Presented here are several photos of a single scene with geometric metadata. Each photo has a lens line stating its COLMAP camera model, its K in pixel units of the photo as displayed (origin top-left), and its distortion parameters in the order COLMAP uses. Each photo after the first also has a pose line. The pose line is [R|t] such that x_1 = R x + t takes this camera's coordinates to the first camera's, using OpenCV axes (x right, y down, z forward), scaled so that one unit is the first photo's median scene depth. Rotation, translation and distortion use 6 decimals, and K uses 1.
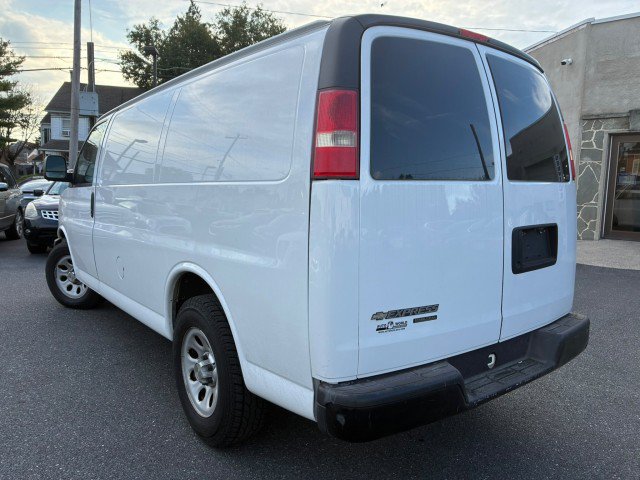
lens RADIAL K [[491.5, 0, 322.6], [0, 491.5, 240.8], [0, 0, 1]] dist [0.053945, -0.074692]
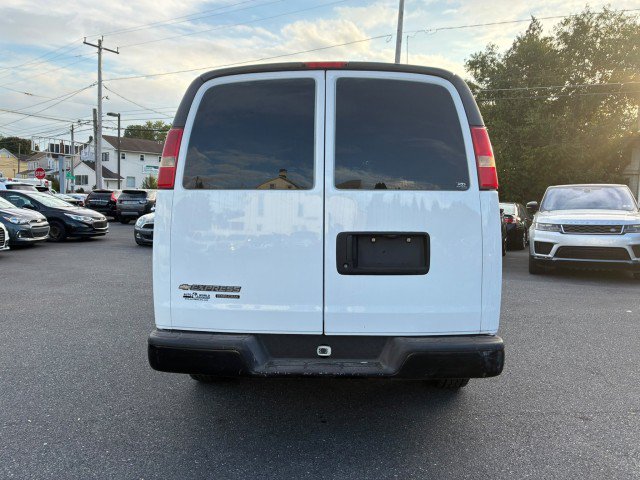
lens RADIAL K [[491.5, 0, 314.5], [0, 491.5, 247.4], [0, 0, 1]] dist [0.053945, -0.074692]
pose [[0.776332, 0.056403, -0.627795, 0.770289], [-0.076464, 0.997060, -0.004977, 0.012450], [0.625669, 0.051868, 0.778362, 0.084909]]
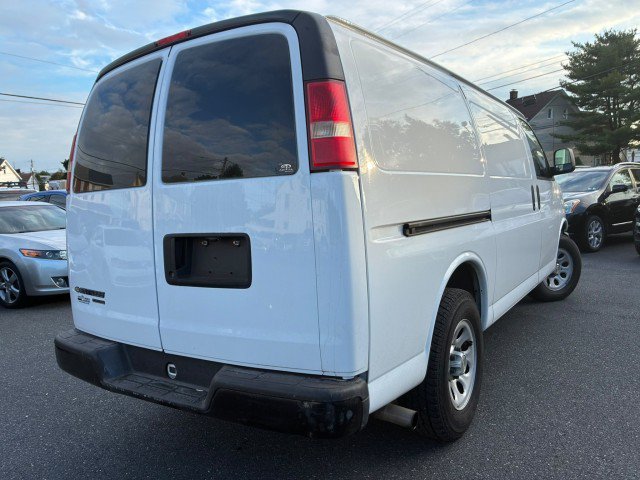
lens RADIAL K [[491.5, 0, 326.1], [0, 491.5, 249.9], [0, 0, 1]] dist [0.053945, -0.074692]
pose [[0.319323, 0.076552, -0.944549, 1.022605], [-0.059755, 0.996375, 0.060551, -0.054301], [0.945760, 0.037106, 0.322740, 0.735720]]
